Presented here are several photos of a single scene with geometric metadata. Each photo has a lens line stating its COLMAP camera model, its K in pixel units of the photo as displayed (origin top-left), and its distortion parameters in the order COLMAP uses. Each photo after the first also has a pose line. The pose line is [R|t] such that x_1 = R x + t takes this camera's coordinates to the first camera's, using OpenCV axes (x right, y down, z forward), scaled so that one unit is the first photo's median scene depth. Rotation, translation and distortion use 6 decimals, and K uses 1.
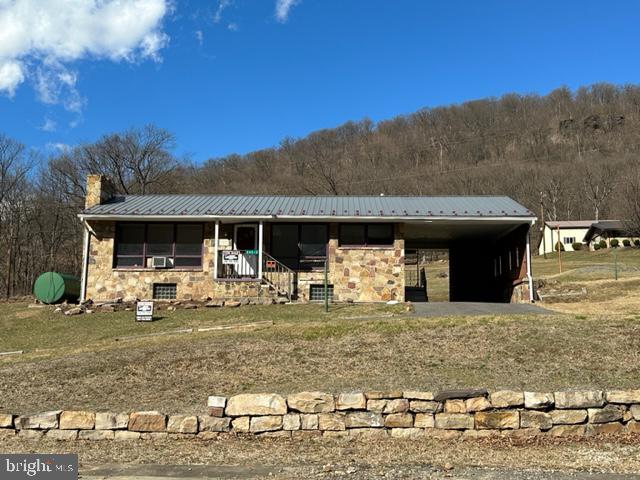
lens RADIAL K [[704.9, 0, 319.8], [0, 704.9, 239.5], [0, 0, 1]] dist [0.124809, 0.000000]
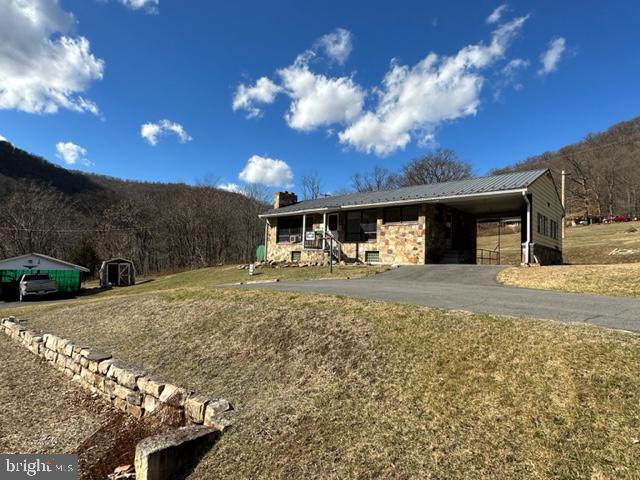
lens RADIAL K [[376.5, 0, 320.2], [0, 376.5, 241.5], [0, 0, 1]] dist [-0.001923, 0.000104]
pose [[0.758058, -0.026944, -0.651630, 0.425897], [0.076252, 0.995955, 0.047525, -0.001060], [0.647714, -0.085715, 0.757047, 0.344176]]
